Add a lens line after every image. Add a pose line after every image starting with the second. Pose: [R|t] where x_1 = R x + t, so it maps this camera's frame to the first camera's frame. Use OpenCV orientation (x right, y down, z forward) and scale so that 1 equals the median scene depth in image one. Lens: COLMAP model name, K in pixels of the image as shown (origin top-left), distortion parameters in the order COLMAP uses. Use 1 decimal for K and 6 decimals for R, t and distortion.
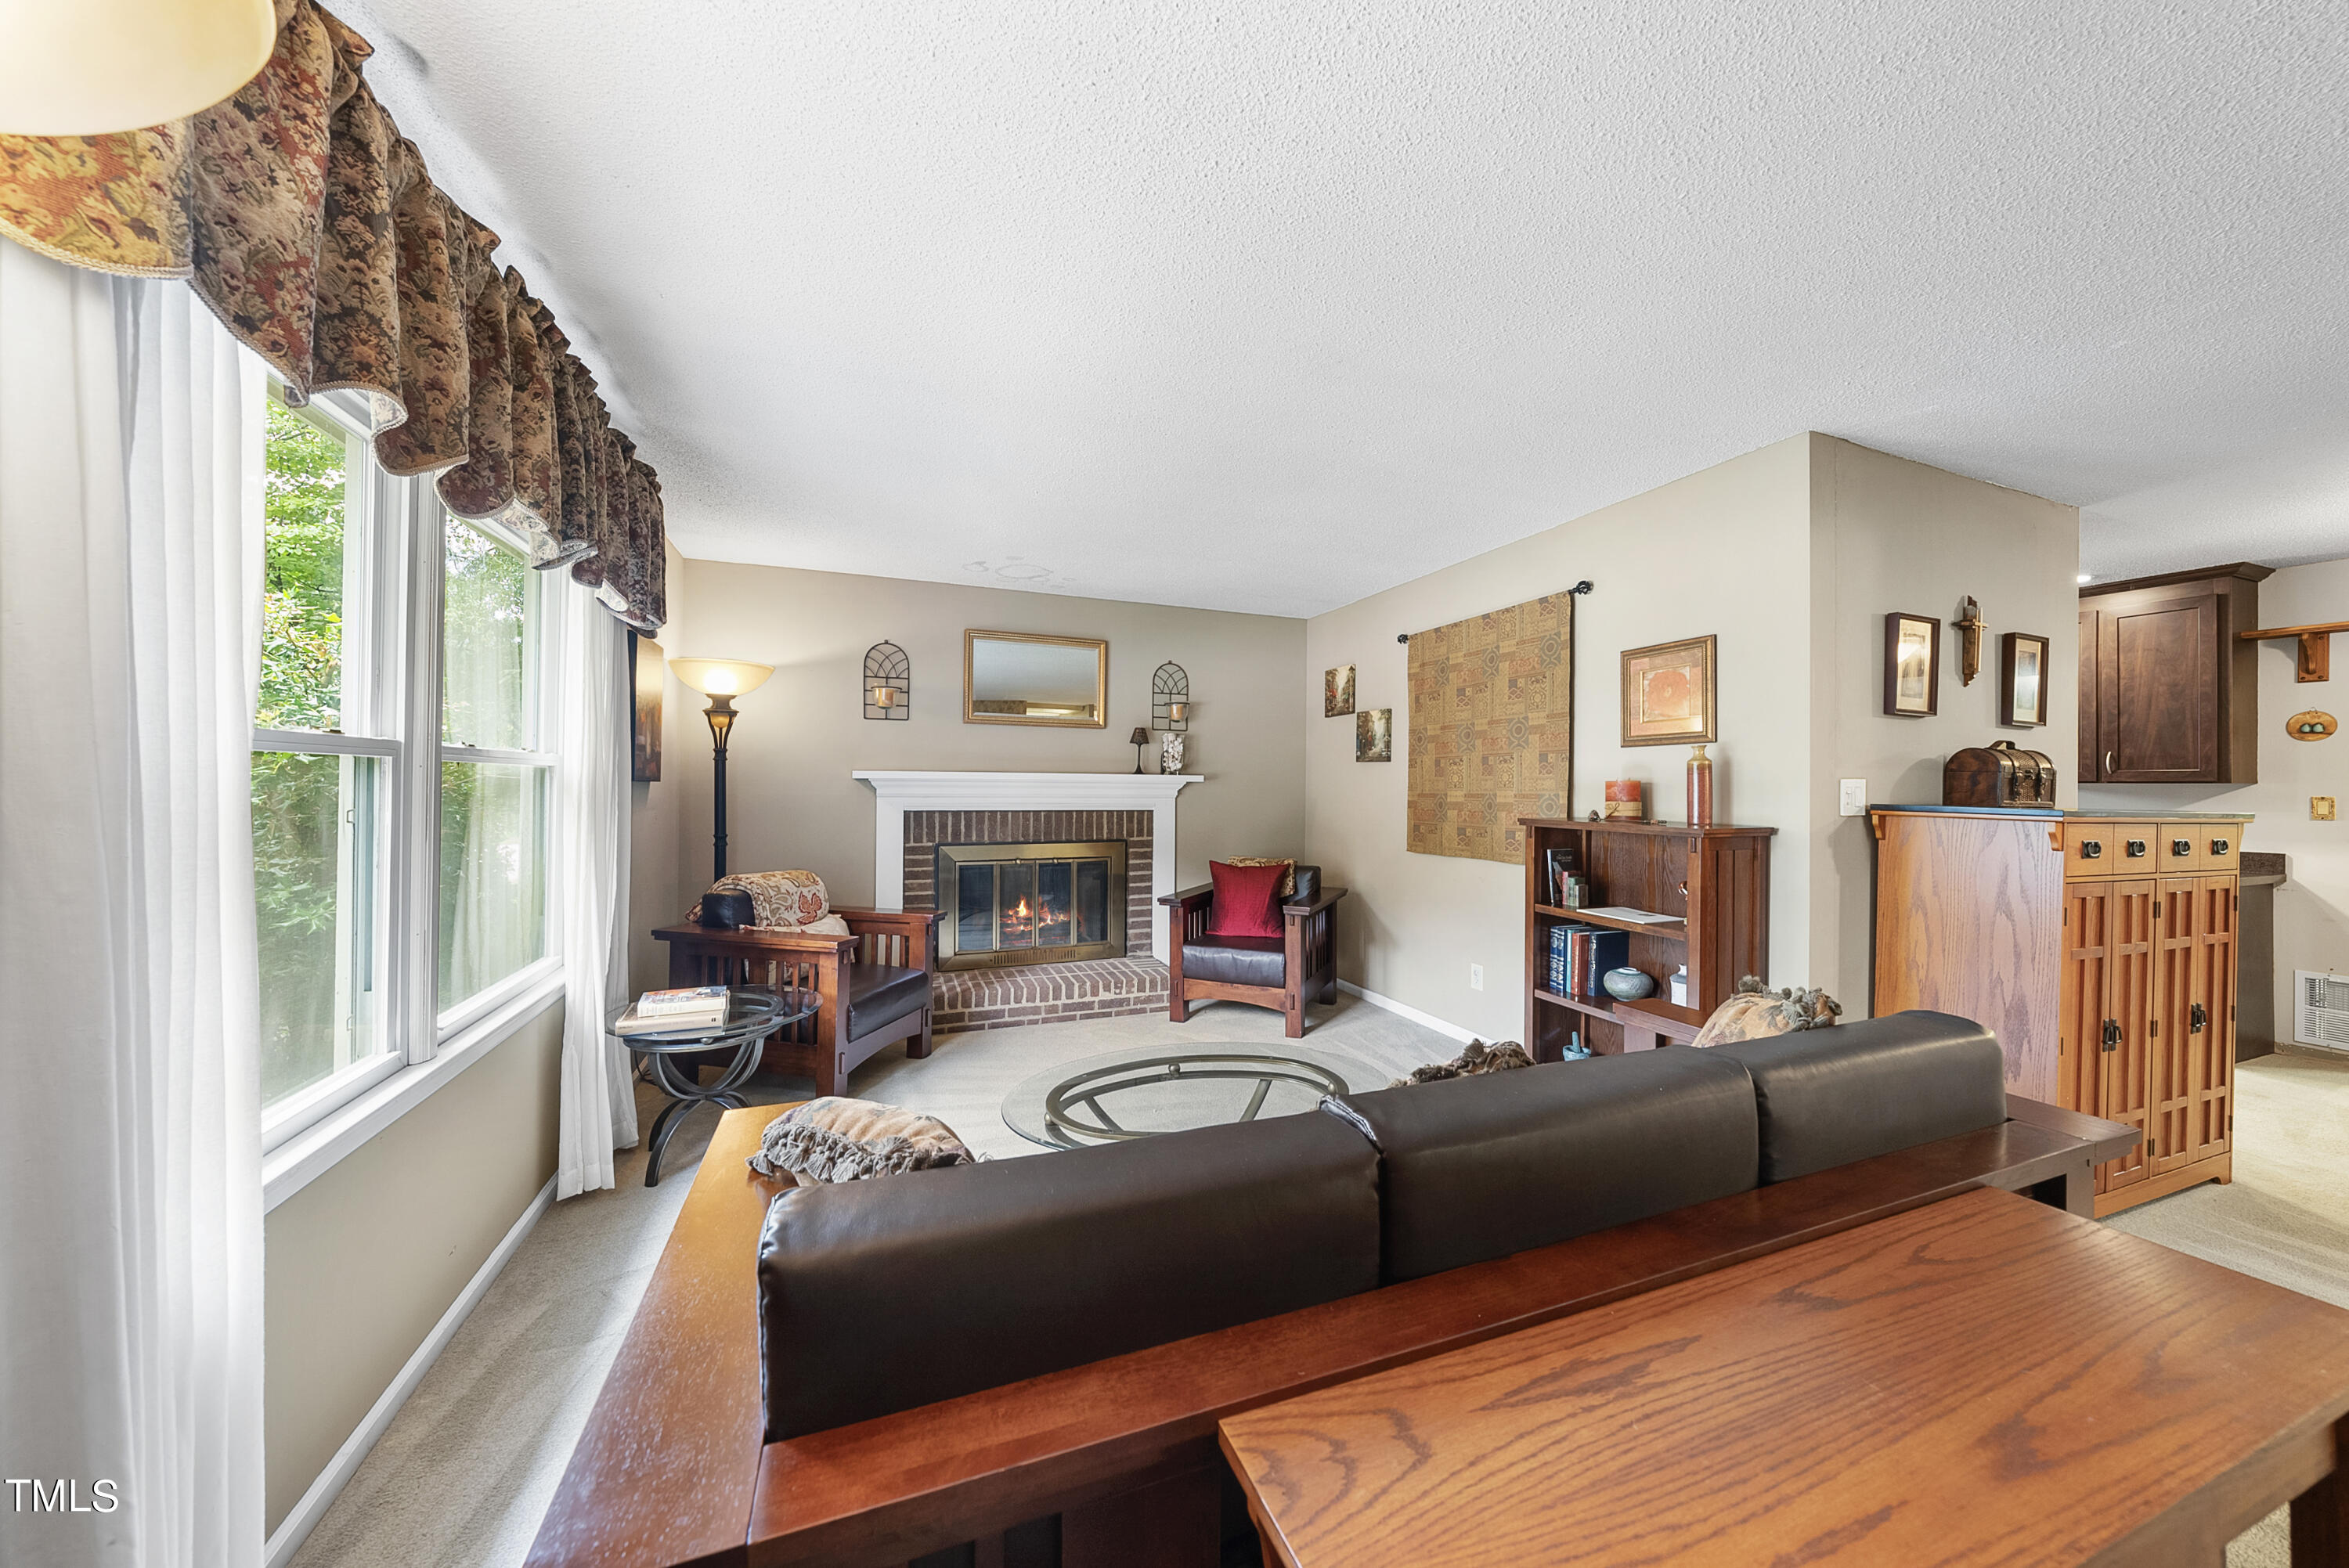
lens RADIAL K [[804.2, 0, 1174.5], [0, 804.2, 784.0], [0, 0, 1]] dist [-0.001880, -0.000008]
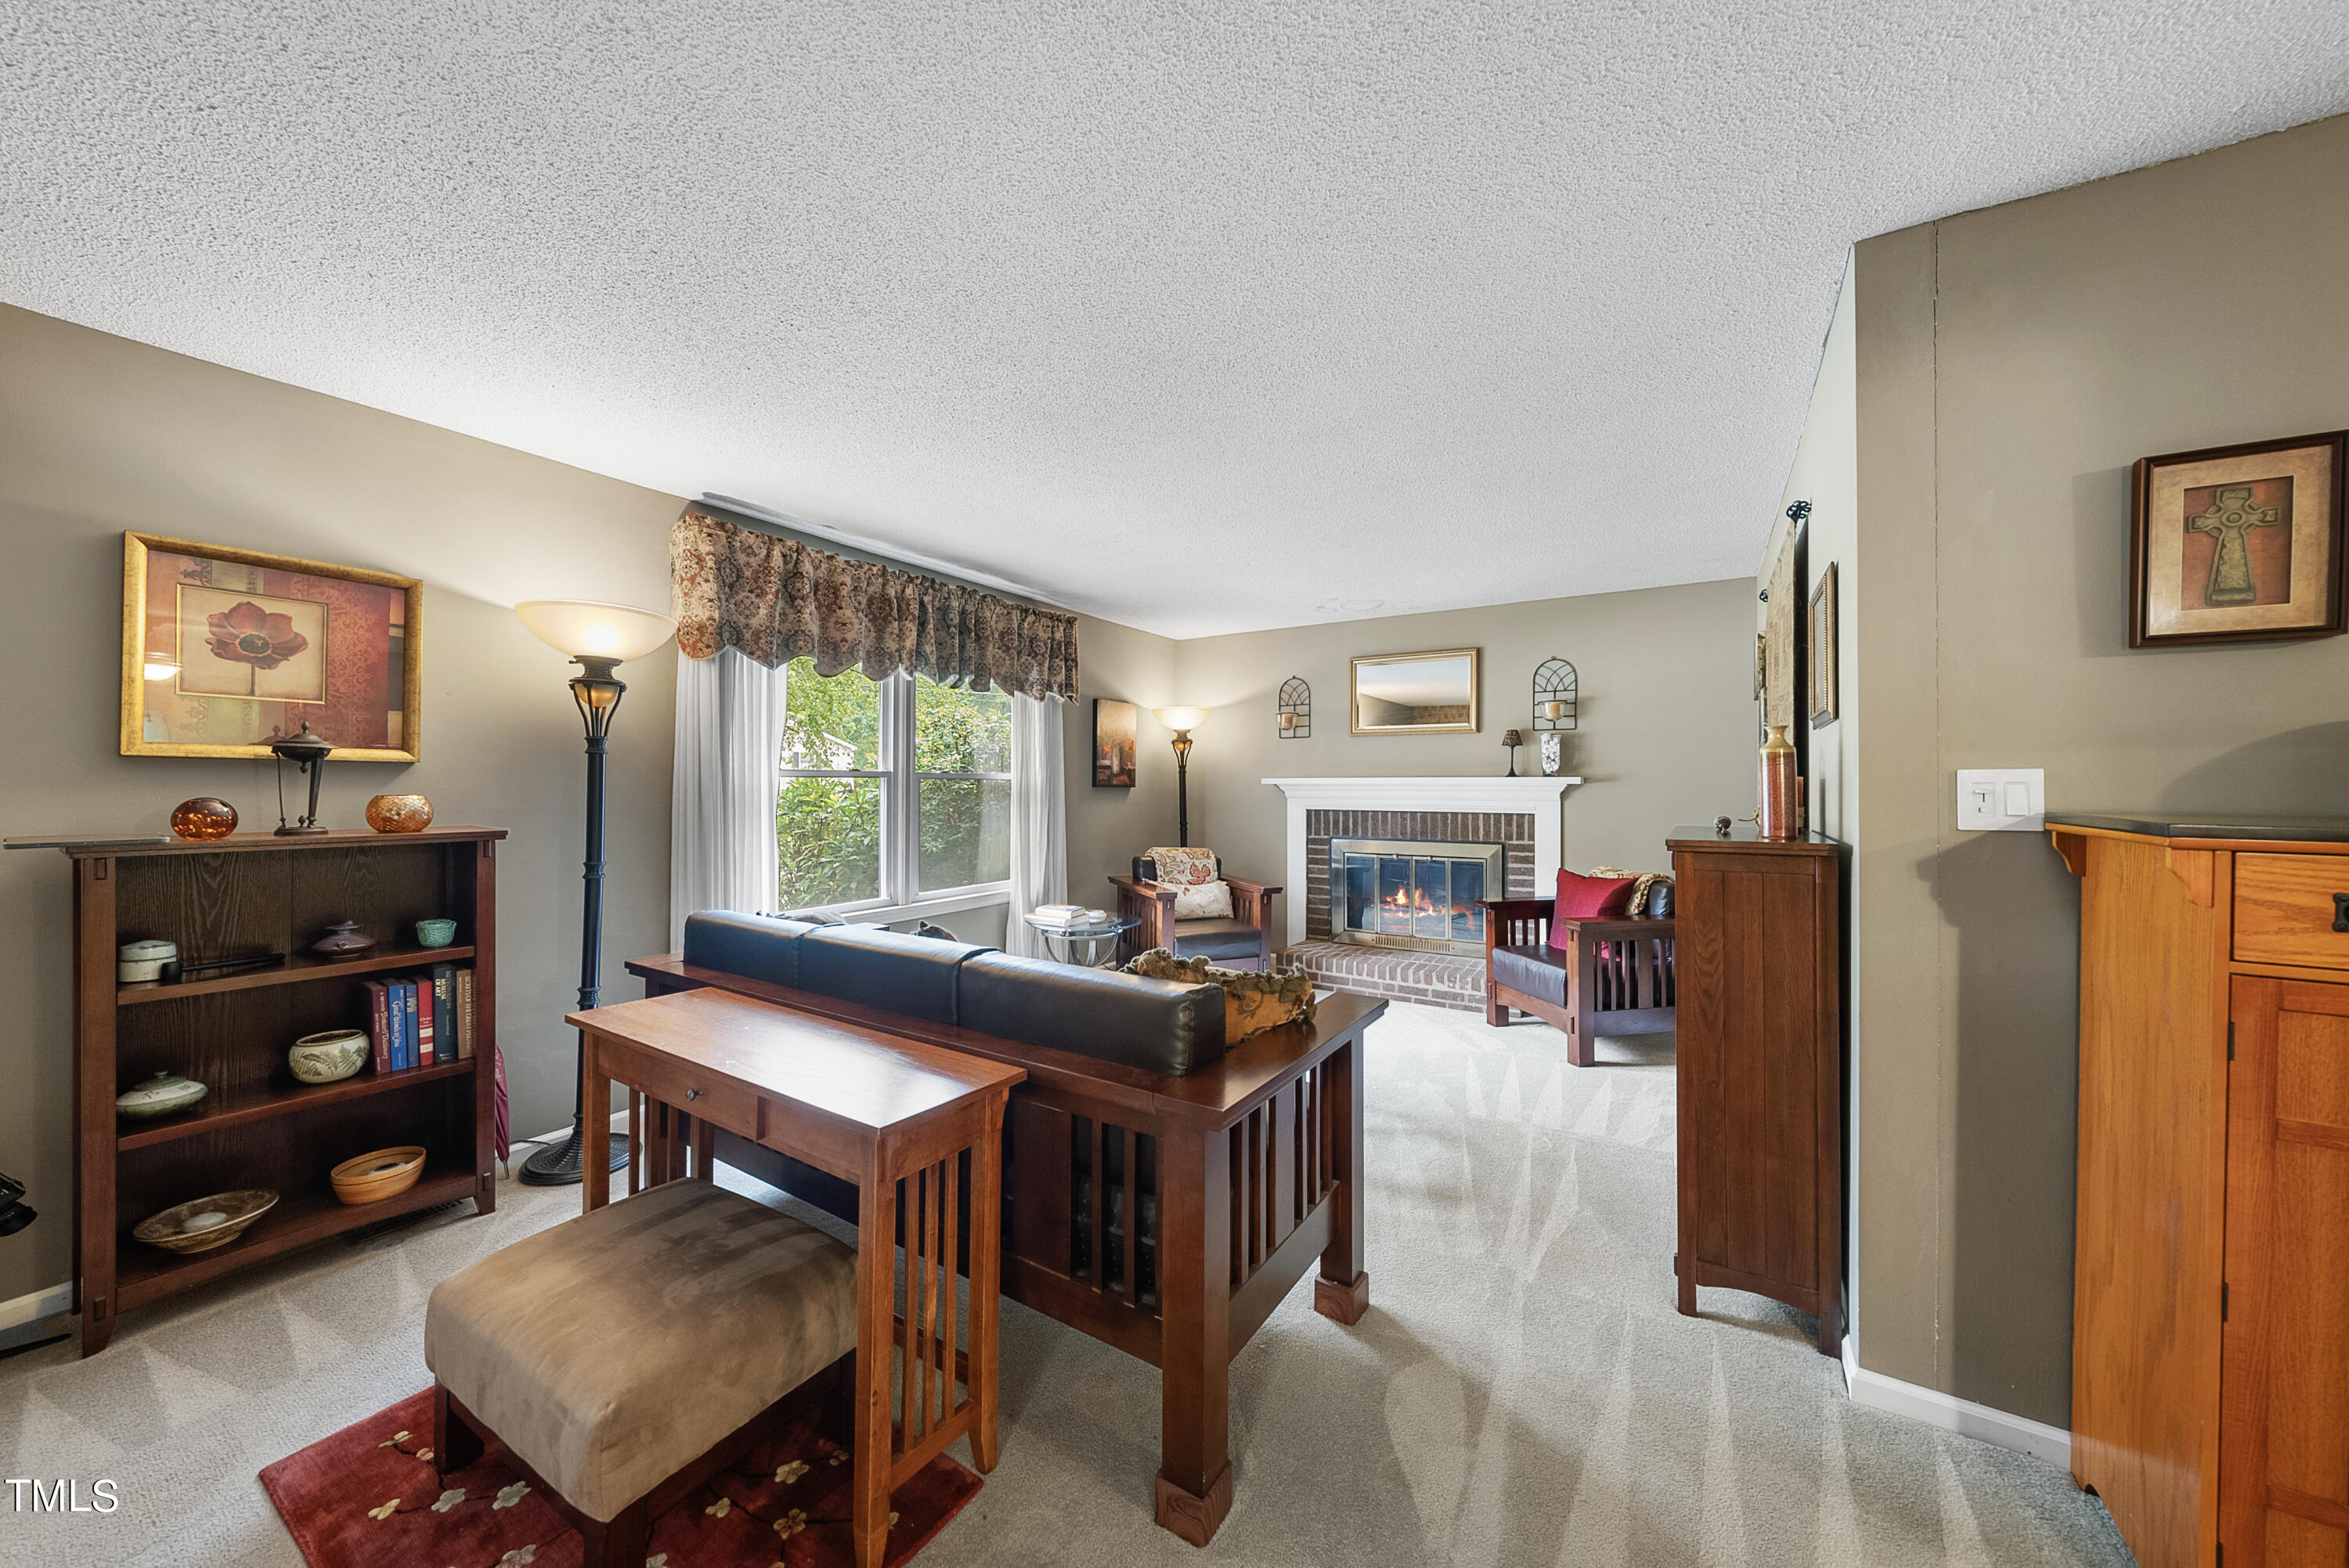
lens RADIAL K [[804.2, 0, 1174.5], [0, 804.2, 784.0], [0, 0, 1]] dist [-0.001880, -0.000008]
pose [[0.592974, -0.010154, -0.805158, 0.557297], [0.004359, 0.999946, -0.009400, 0.004606], [0.805210, 0.002065, 0.592986, 0.087981]]
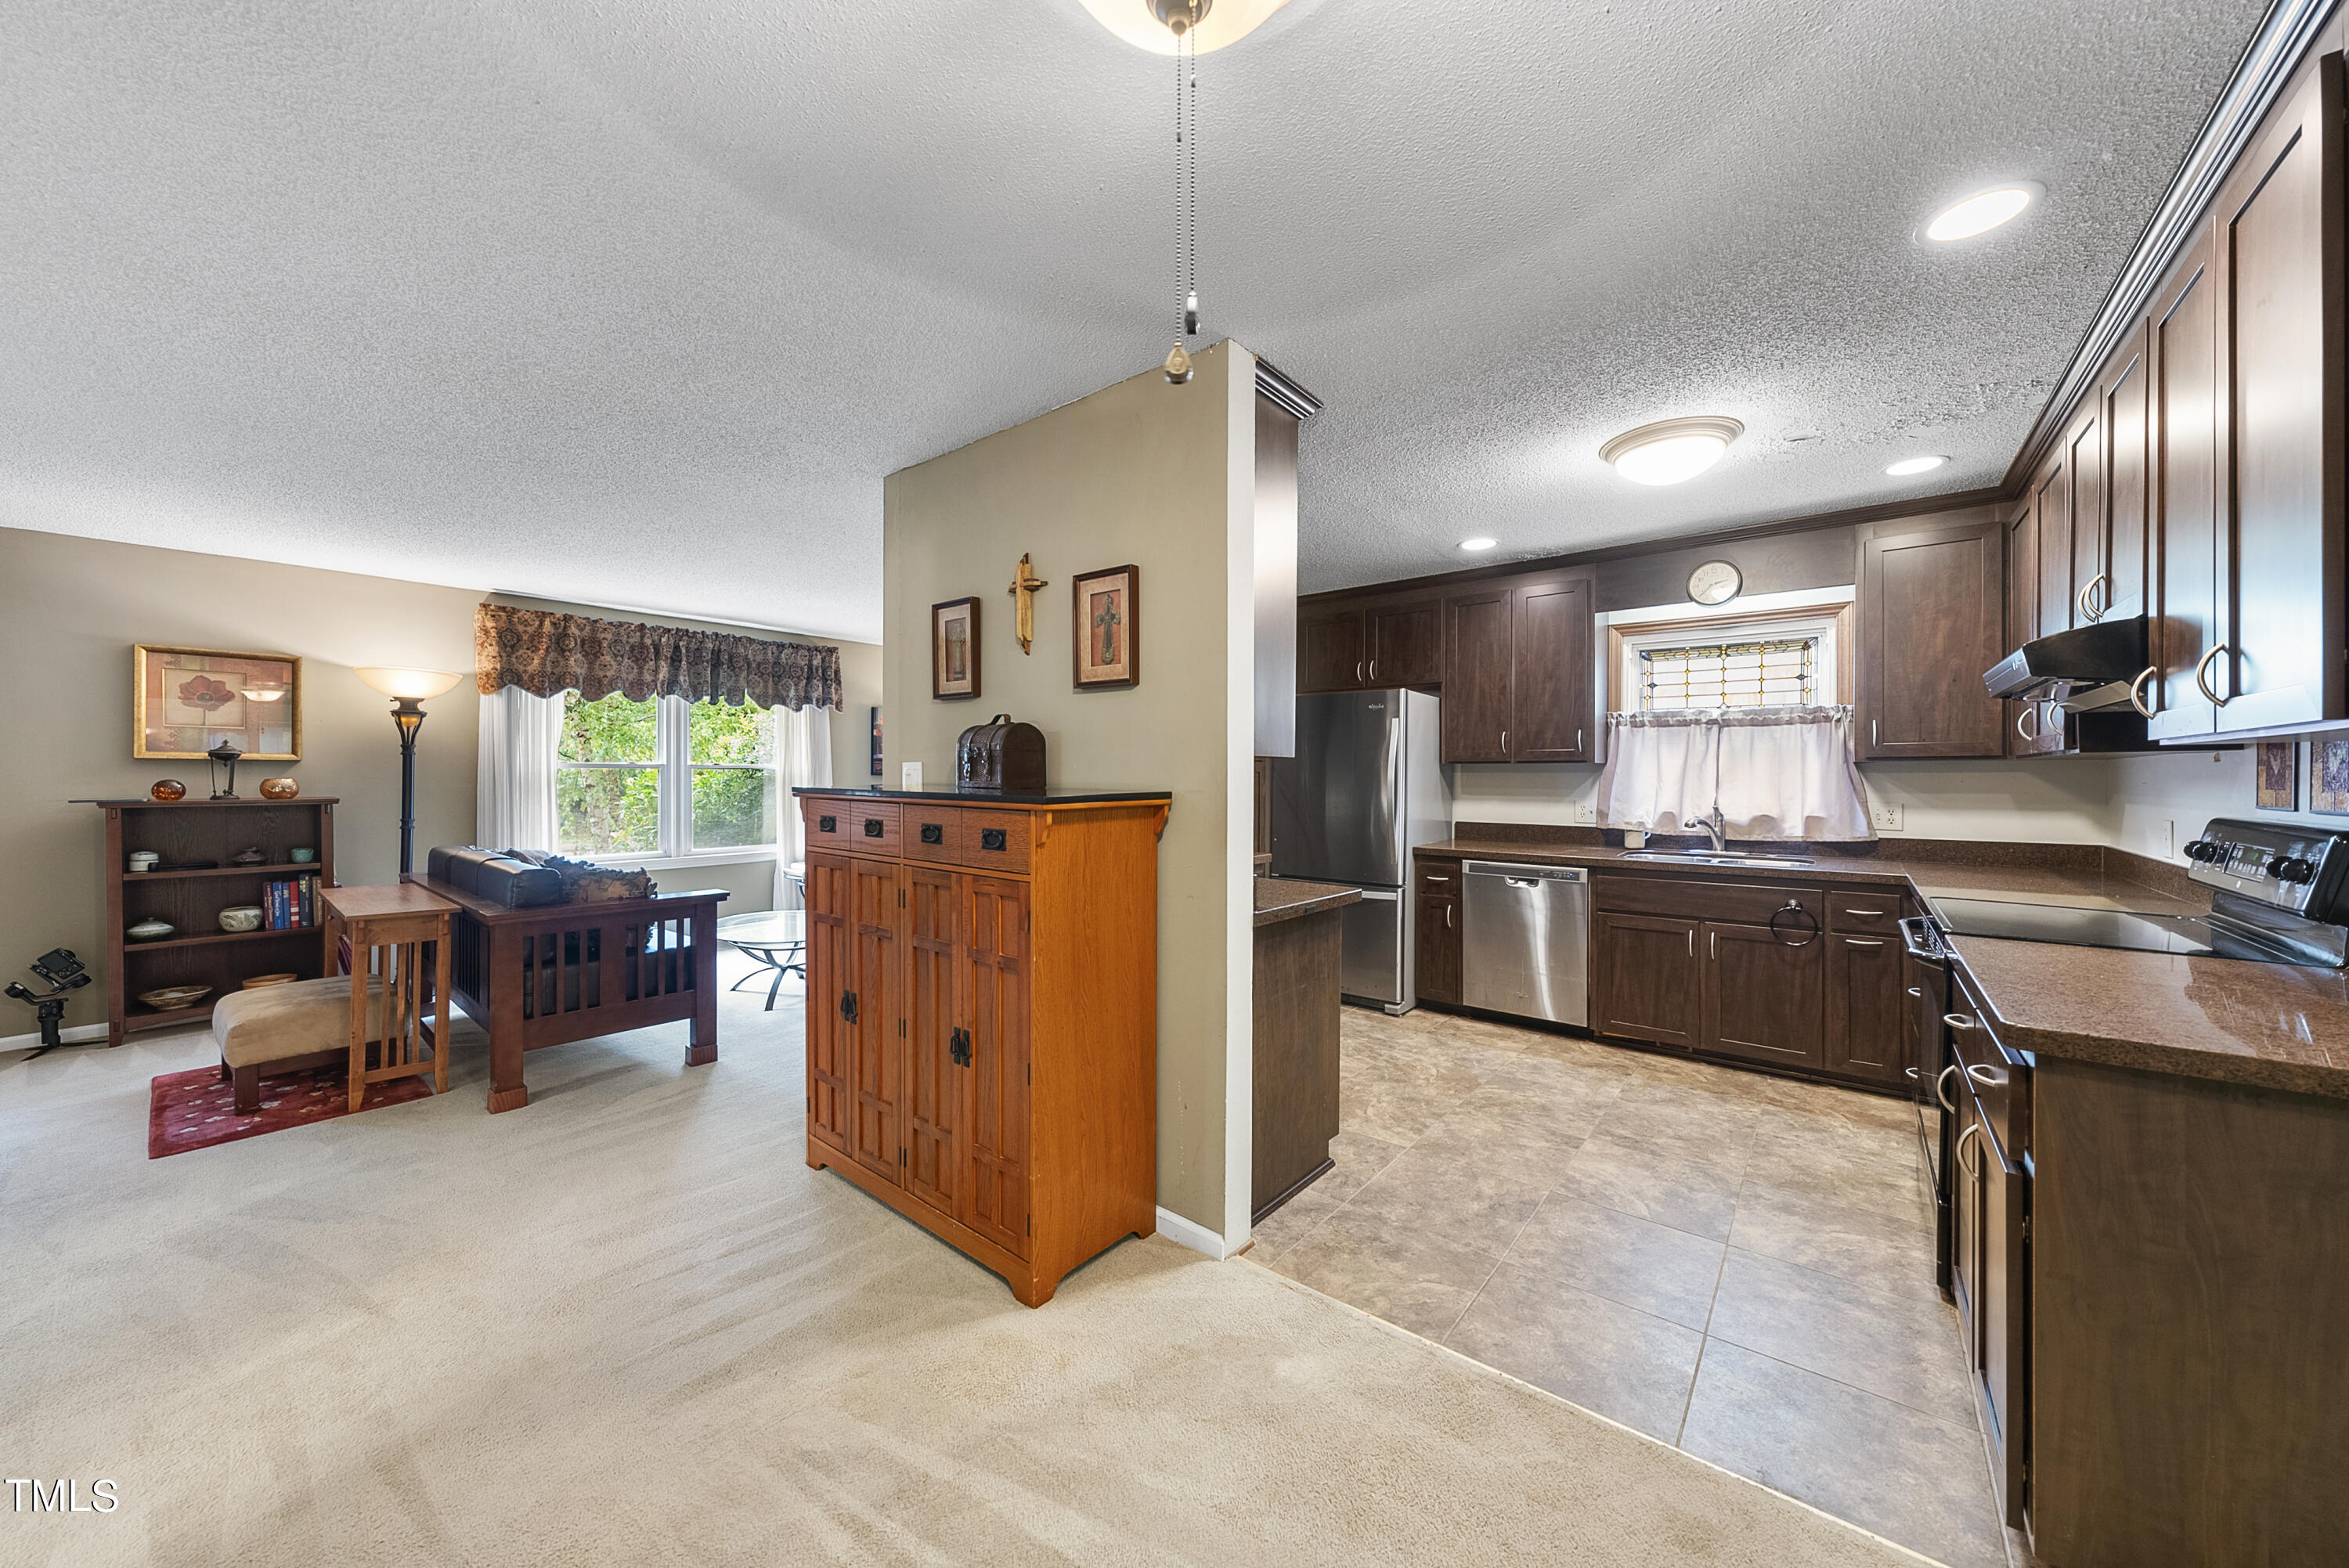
lens RADIAL K [[815.2, 0, 1180.4], [0, 815.2, 780.6], [0, 0, 1]] dist [-0.002200, -0.000169]
pose [[0.488874, -0.004224, -0.872344, 1.183350], [0.005275, 0.999984, -0.001886, 0.014459], [0.872339, -0.003680, 0.488888, 0.443363]]
